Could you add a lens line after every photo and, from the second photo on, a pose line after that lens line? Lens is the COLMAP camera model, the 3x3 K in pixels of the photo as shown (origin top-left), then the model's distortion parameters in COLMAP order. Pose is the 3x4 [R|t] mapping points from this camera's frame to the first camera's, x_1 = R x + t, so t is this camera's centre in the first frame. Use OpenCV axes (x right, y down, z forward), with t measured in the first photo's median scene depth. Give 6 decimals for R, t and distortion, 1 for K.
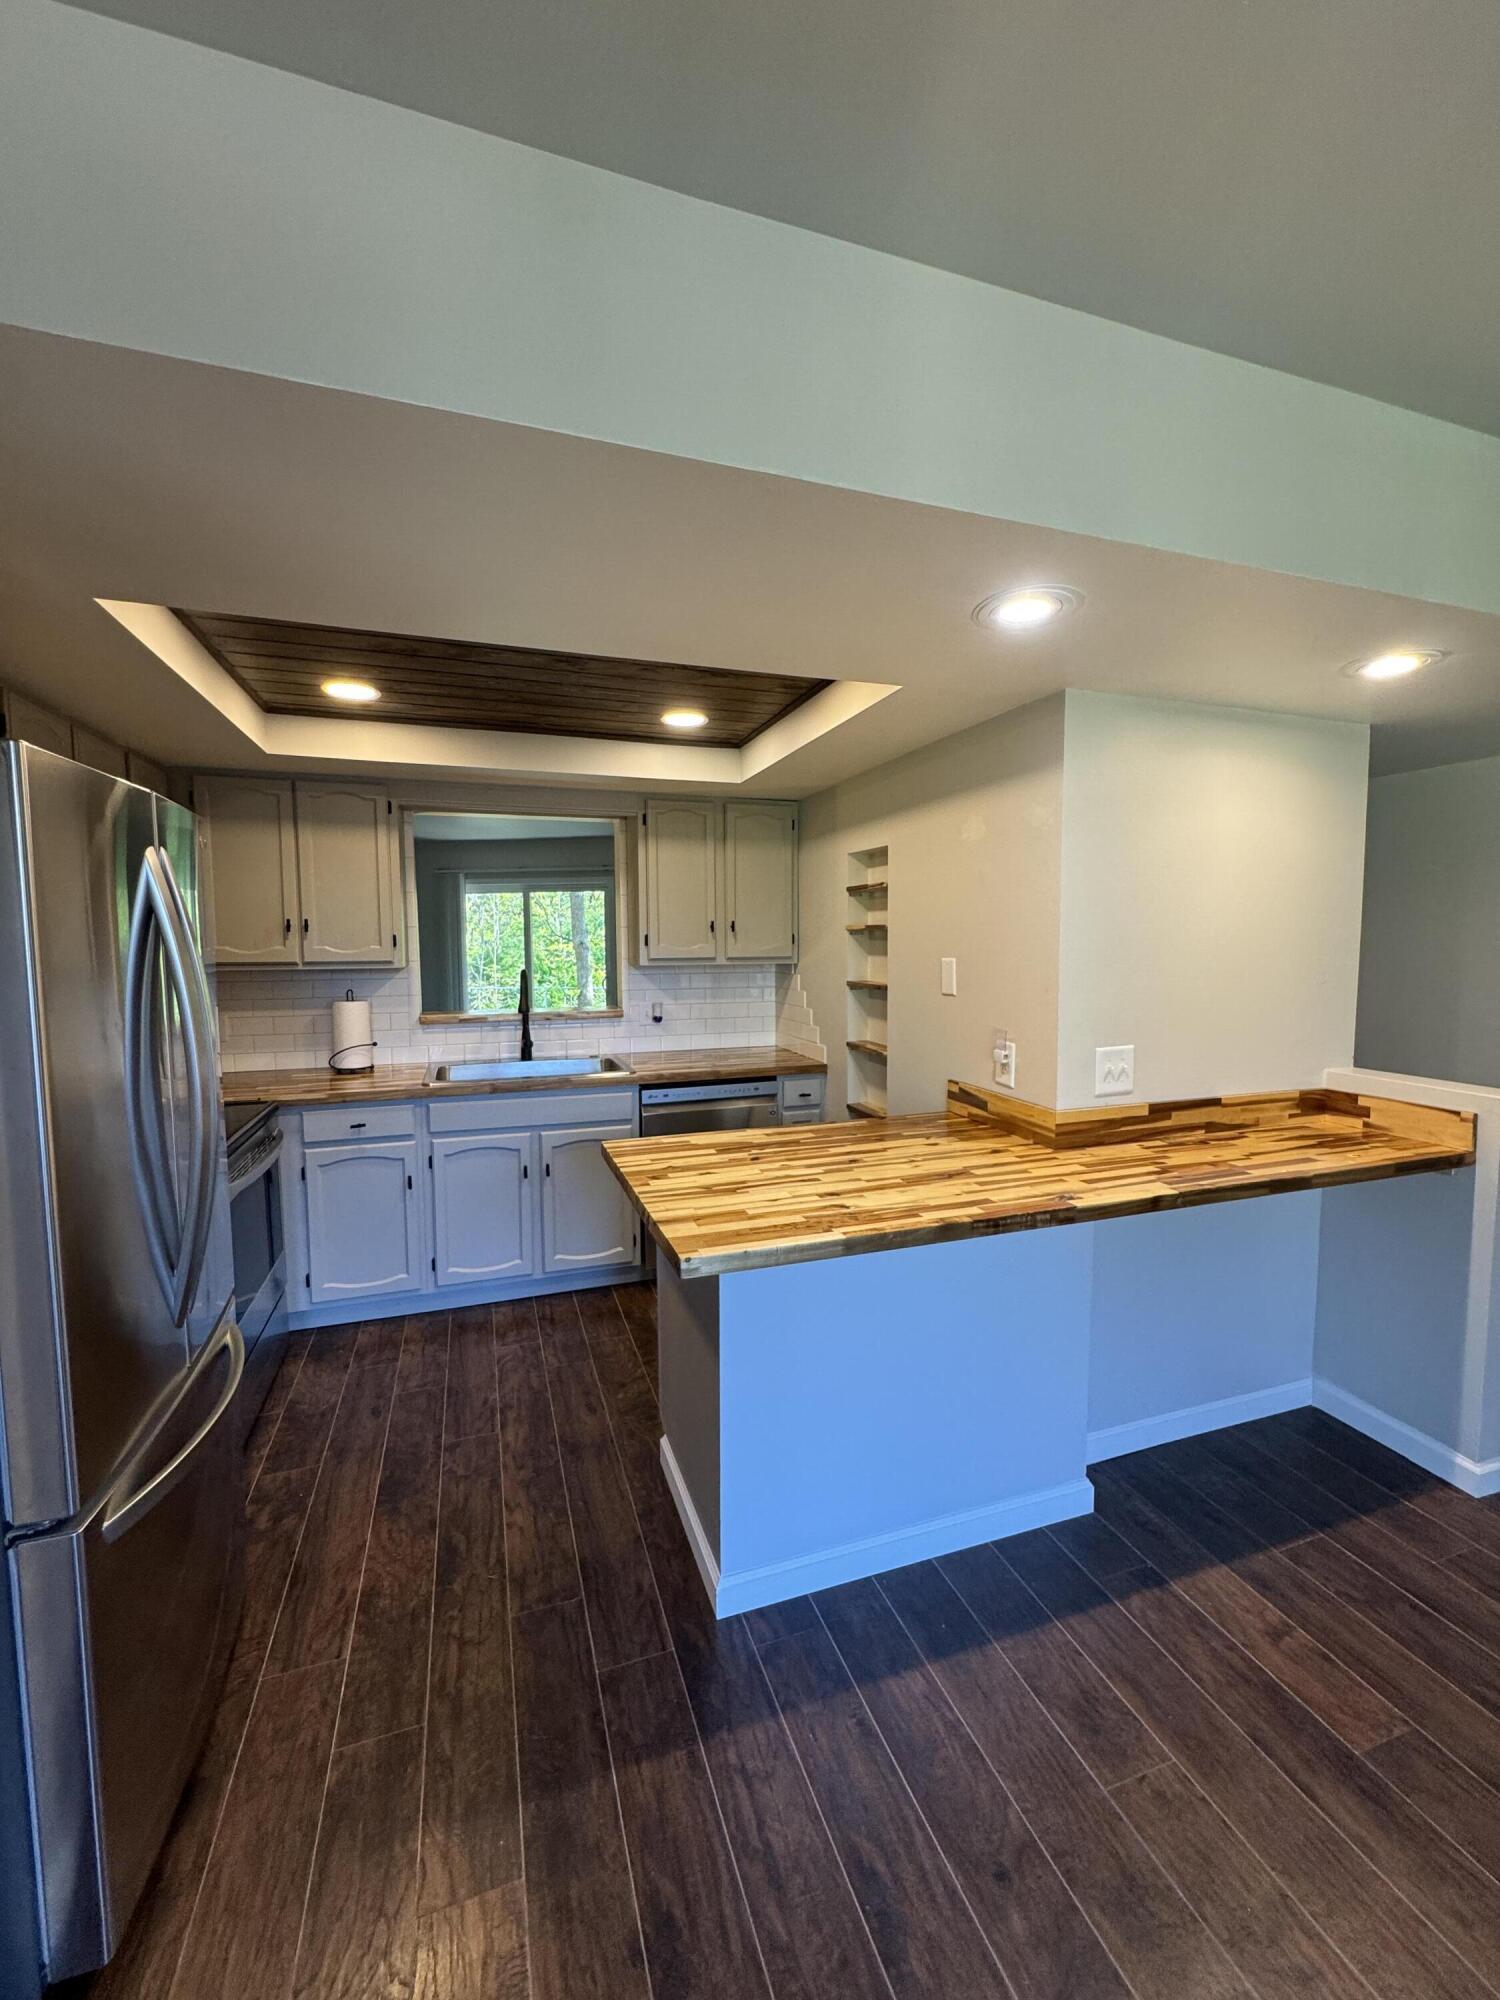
lens RADIAL K [[800.0, 0, 758.1], [0, 800.0, 992.6], [0, 0, 1]] dist [-0.001484, -0.000876]
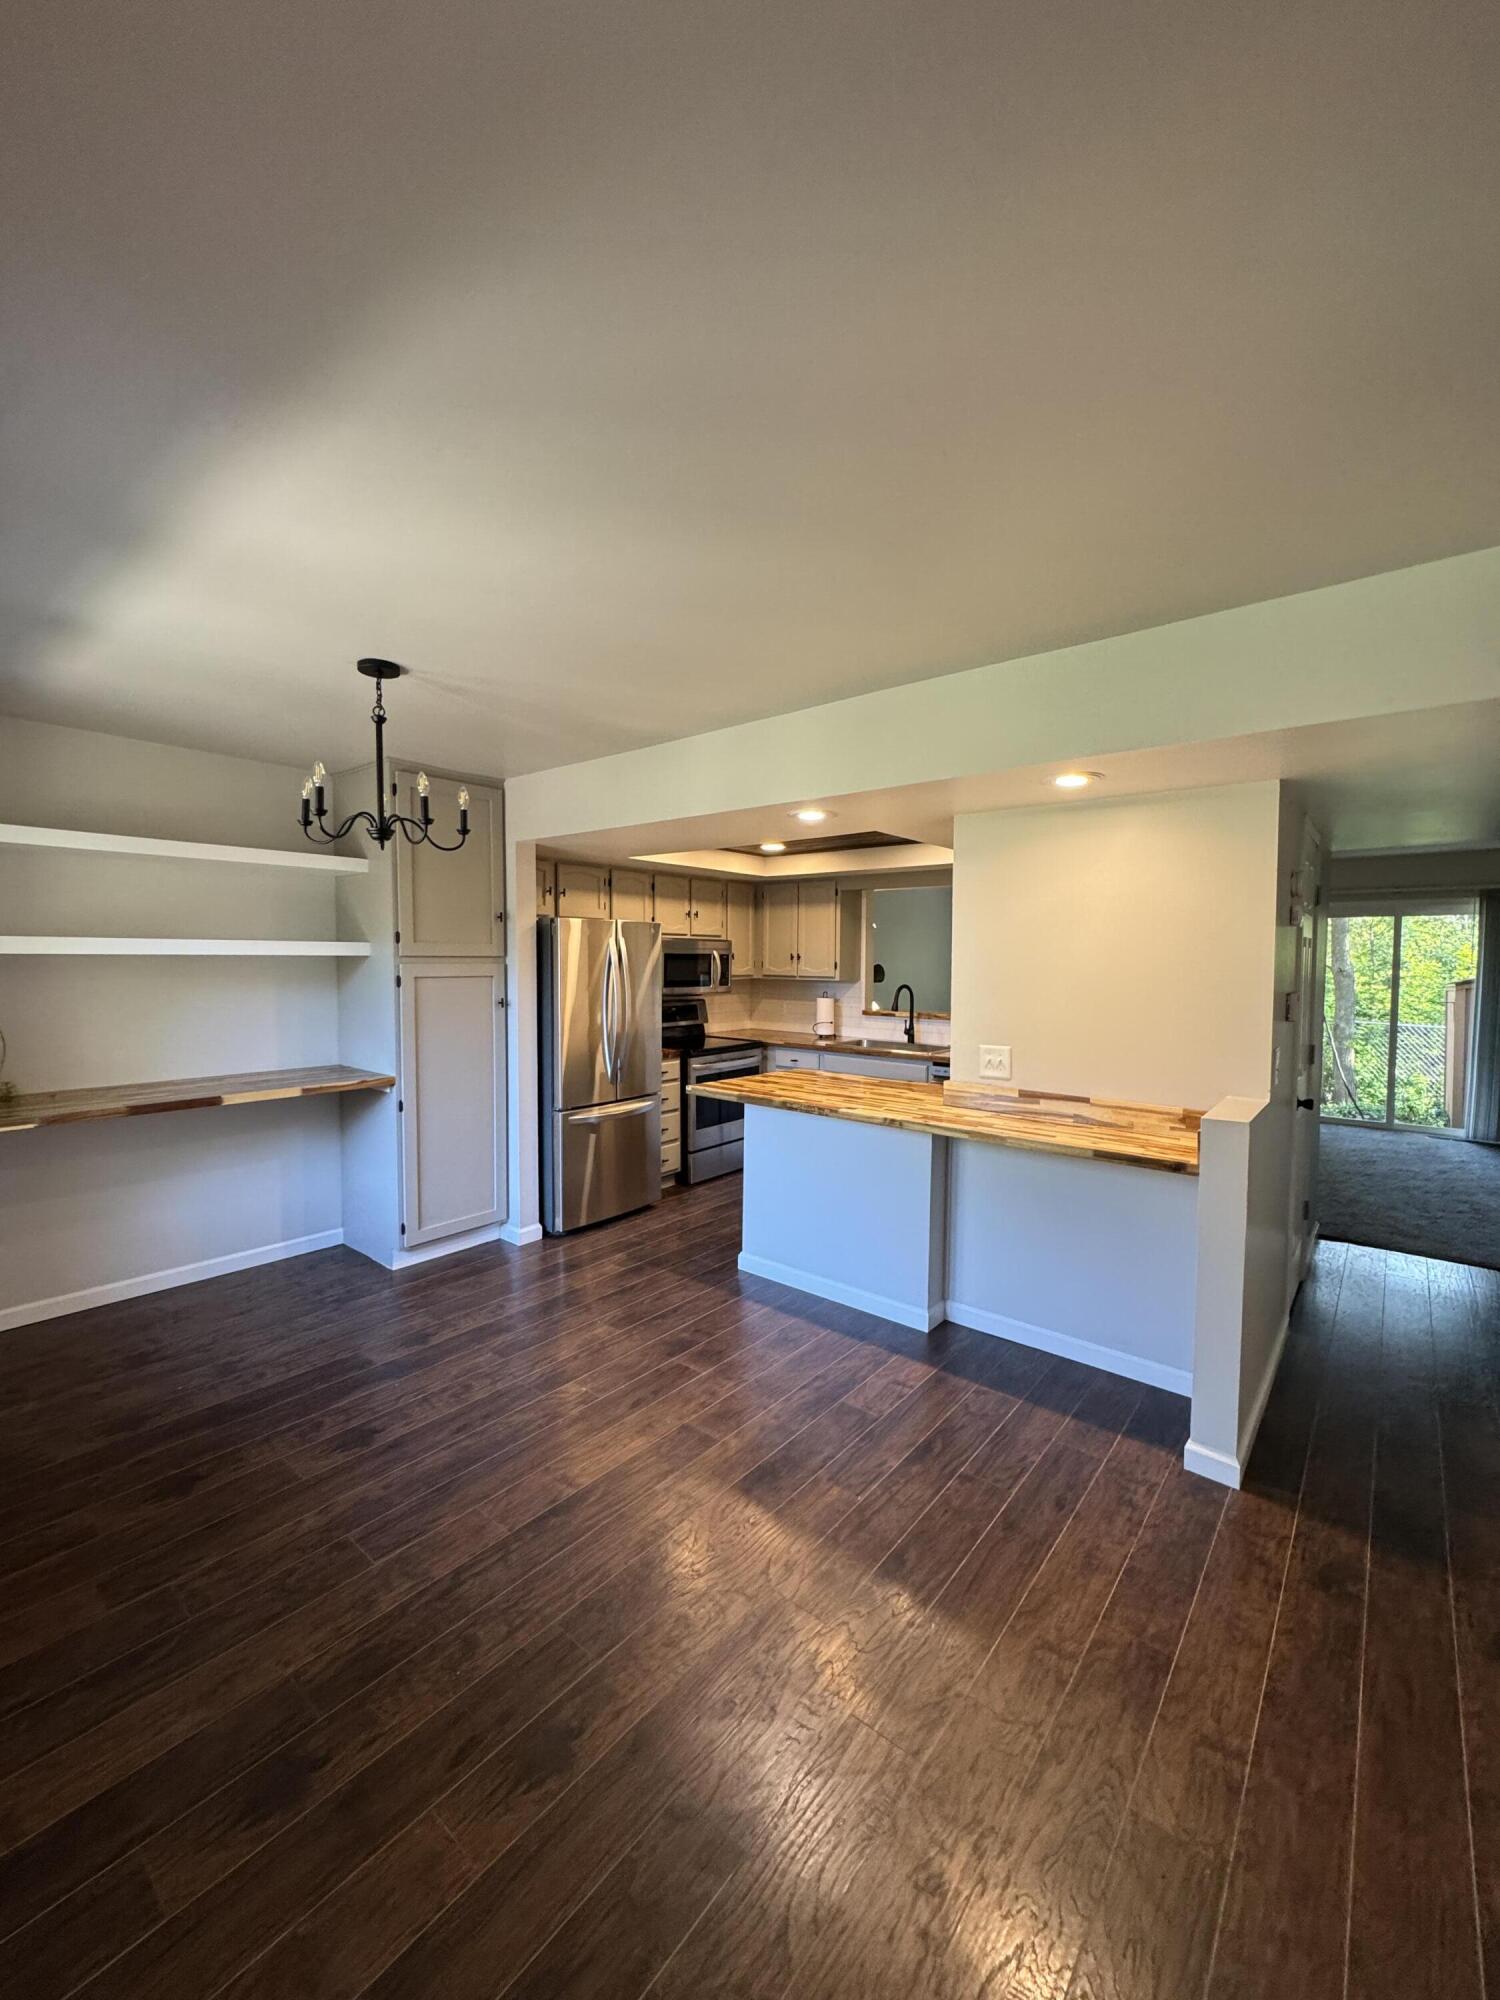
lens RADIAL K [[800.0, 0, 763.5], [0, 800.0, 1002.9], [0, 0, 1]] dist [-0.001484, -0.000876]
pose [[0.529889, 0.056368, -0.846192, 1.189083], [-0.074903, 0.997000, 0.019509, -0.004600], [0.844753, 0.053045, 0.532521, -0.113959]]
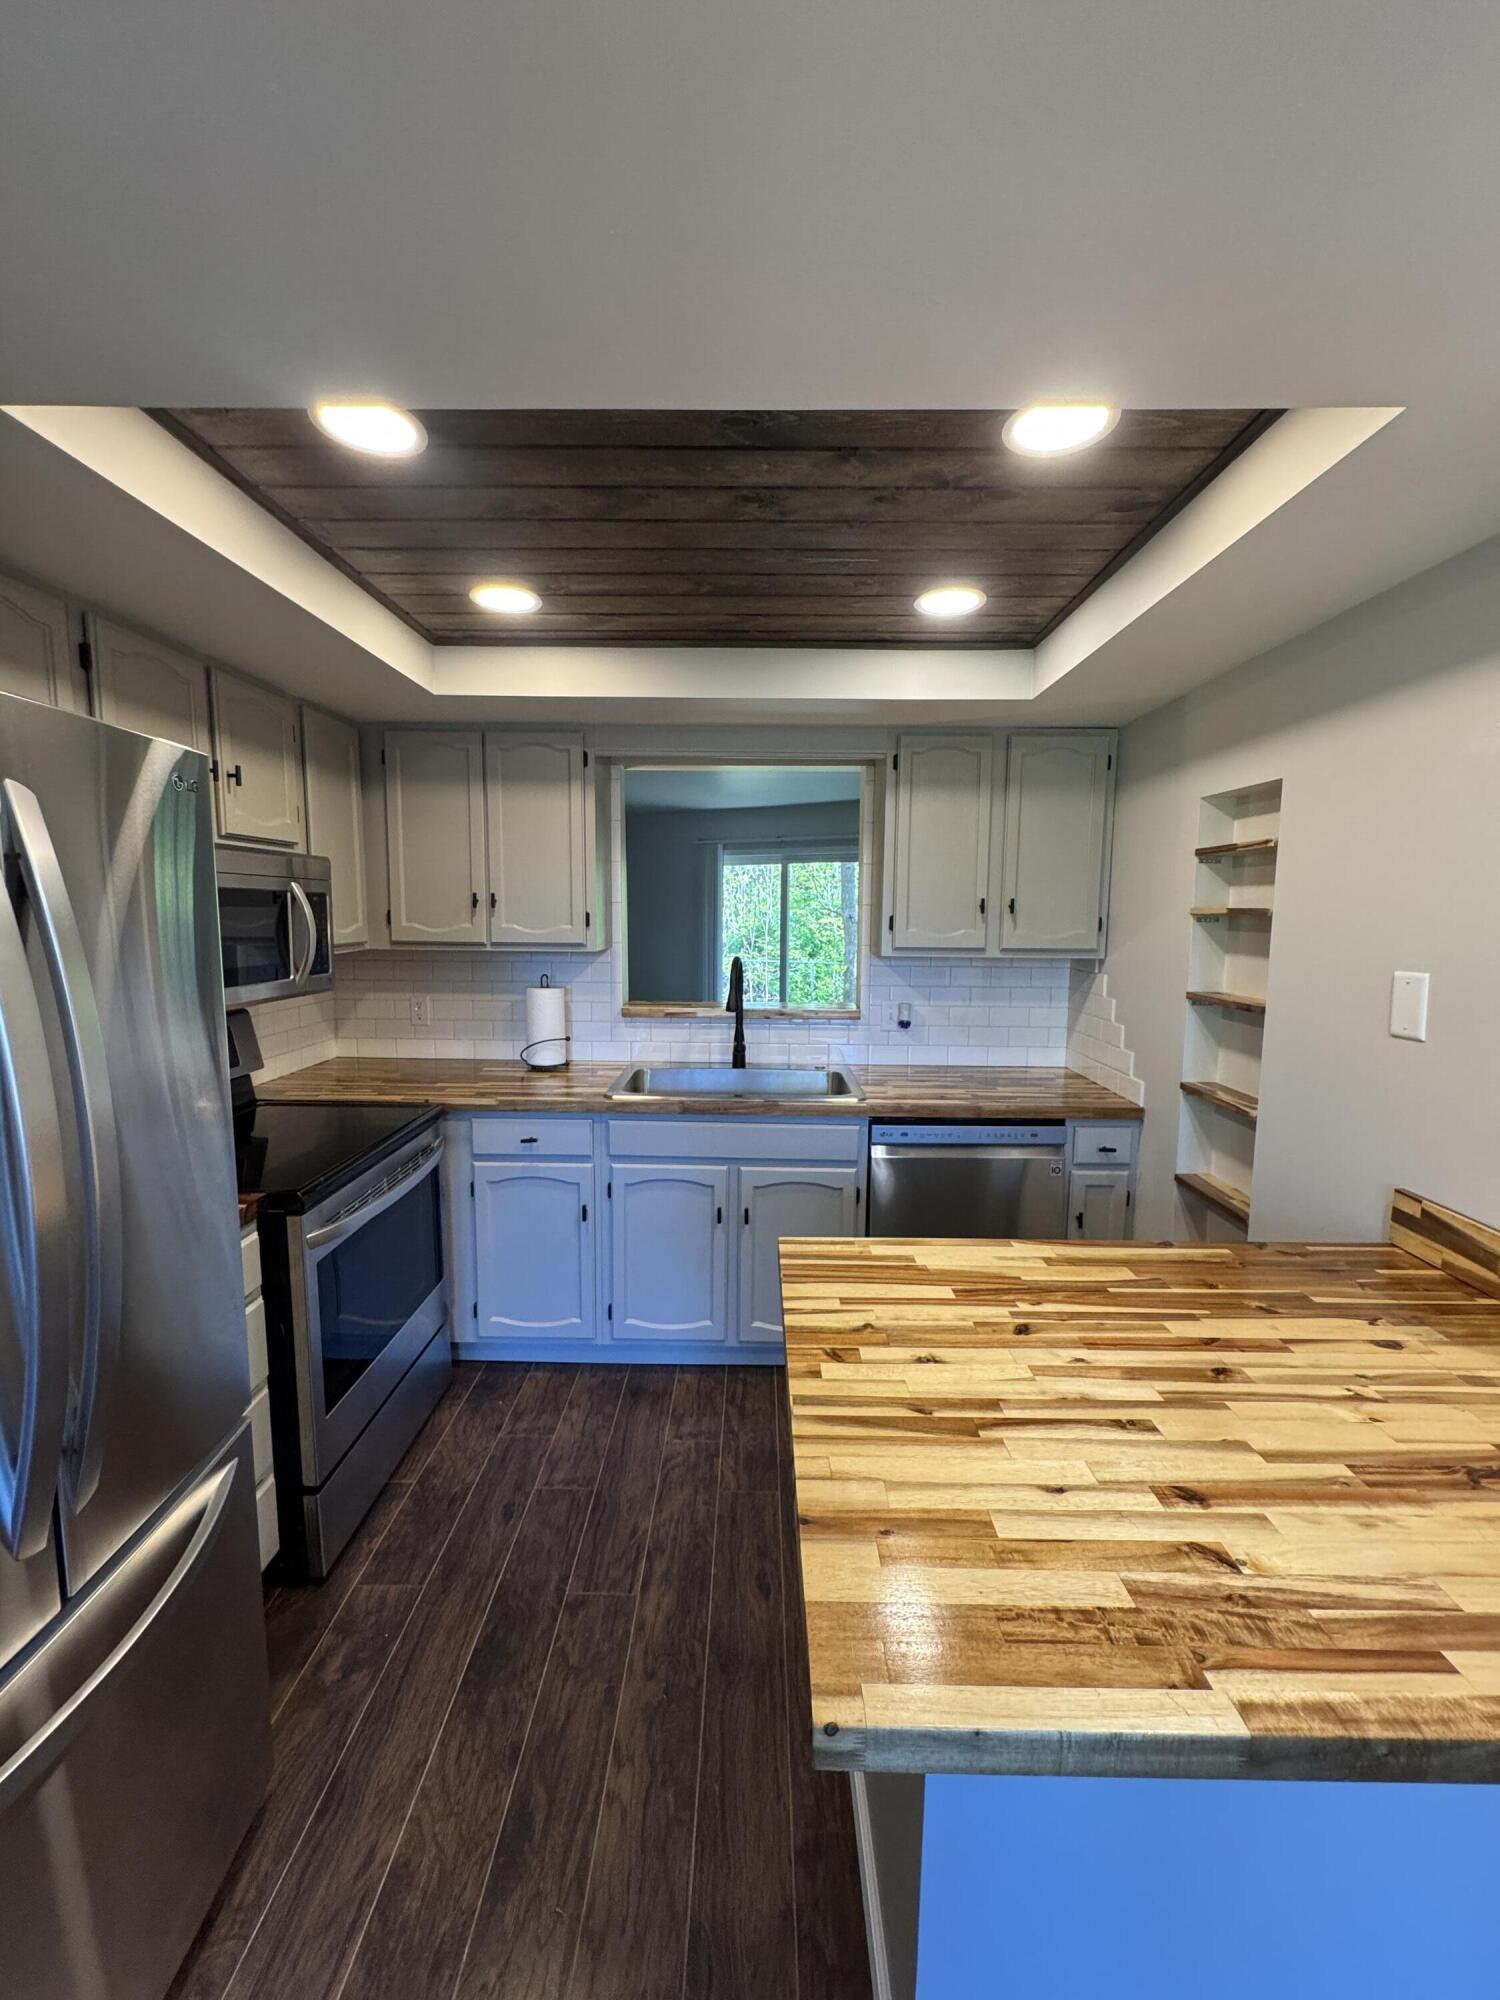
lens RADIAL K [[800.0, 0, 749.8], [0, 800.0, 993.9], [0, 0, 1]] dist [-0.001484, -0.000876]
pose [[0.938000, 0.050367, -0.342955, -0.002083], [-0.038175, 0.998379, 0.042211, -0.034148], [0.344525, -0.026501, 0.938403, 0.320295]]
